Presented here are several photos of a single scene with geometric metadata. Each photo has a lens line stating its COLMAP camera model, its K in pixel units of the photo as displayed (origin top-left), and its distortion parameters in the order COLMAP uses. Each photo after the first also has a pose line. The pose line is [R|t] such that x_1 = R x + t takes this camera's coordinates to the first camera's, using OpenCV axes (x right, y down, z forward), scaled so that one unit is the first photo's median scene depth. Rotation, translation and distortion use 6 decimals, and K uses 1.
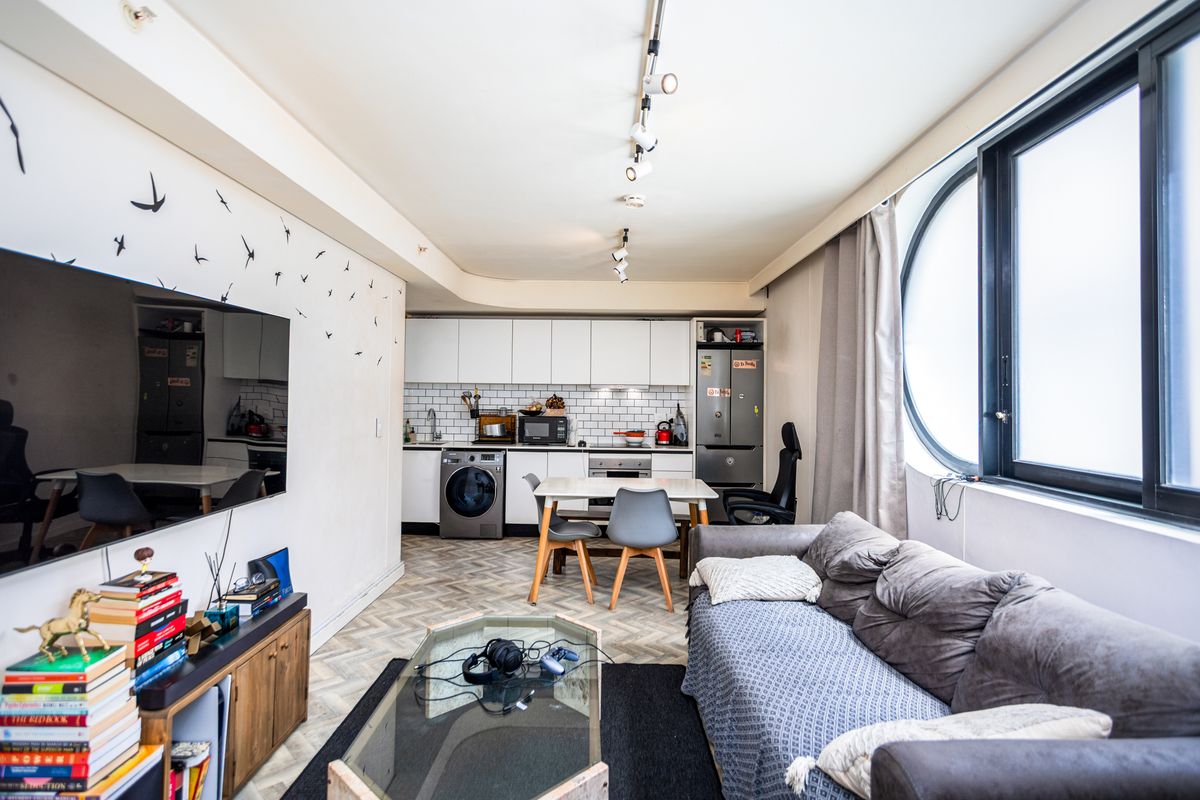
lens RADIAL K [[611.1, 0, 594.8], [0, 611.1, 396.6], [0, 0, 1]] dist [0.021881, 0.001557]
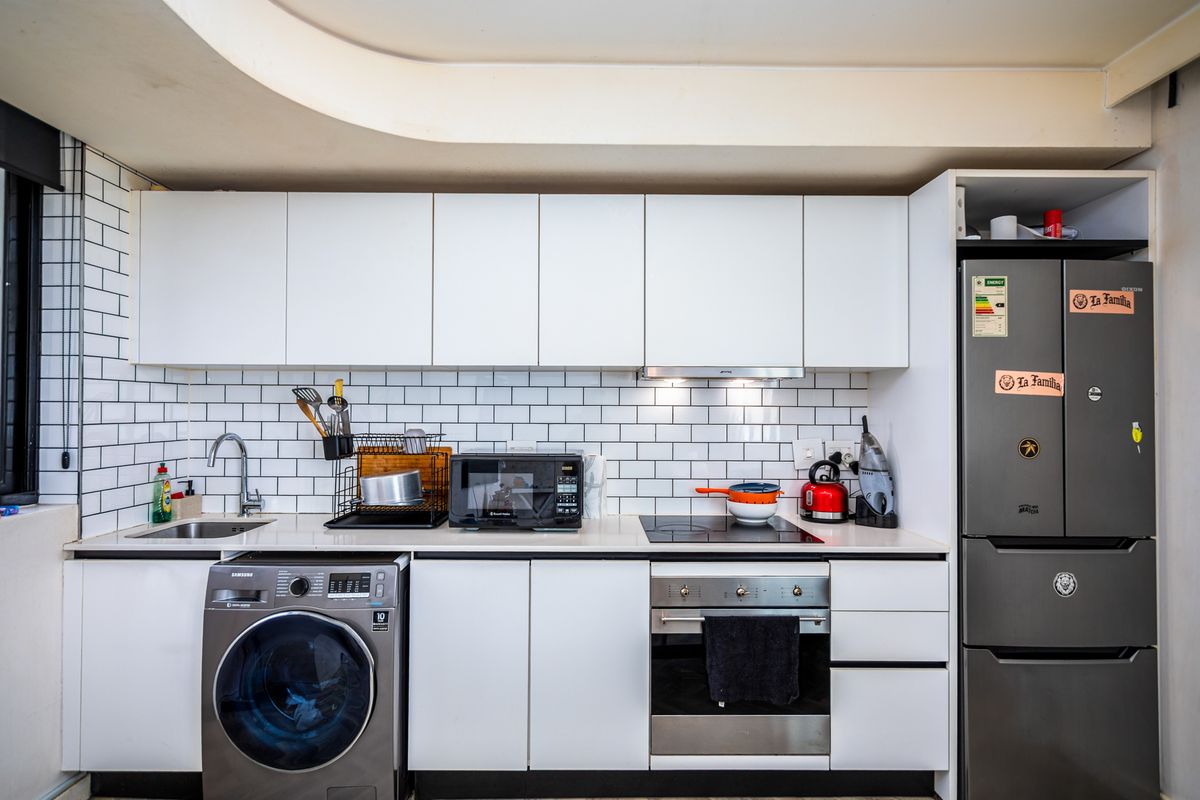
lens RADIAL K [[611.1, 0, 603.6], [0, 611.1, 402.5], [0, 0, 1]] dist [0.021881, 0.001557]
pose [[0.999470, -0.008140, 0.031507, -0.042631], [0.008186, 0.999966, -0.001325, 0.002182], [-0.031496, 0.001582, 0.999503, 0.612674]]
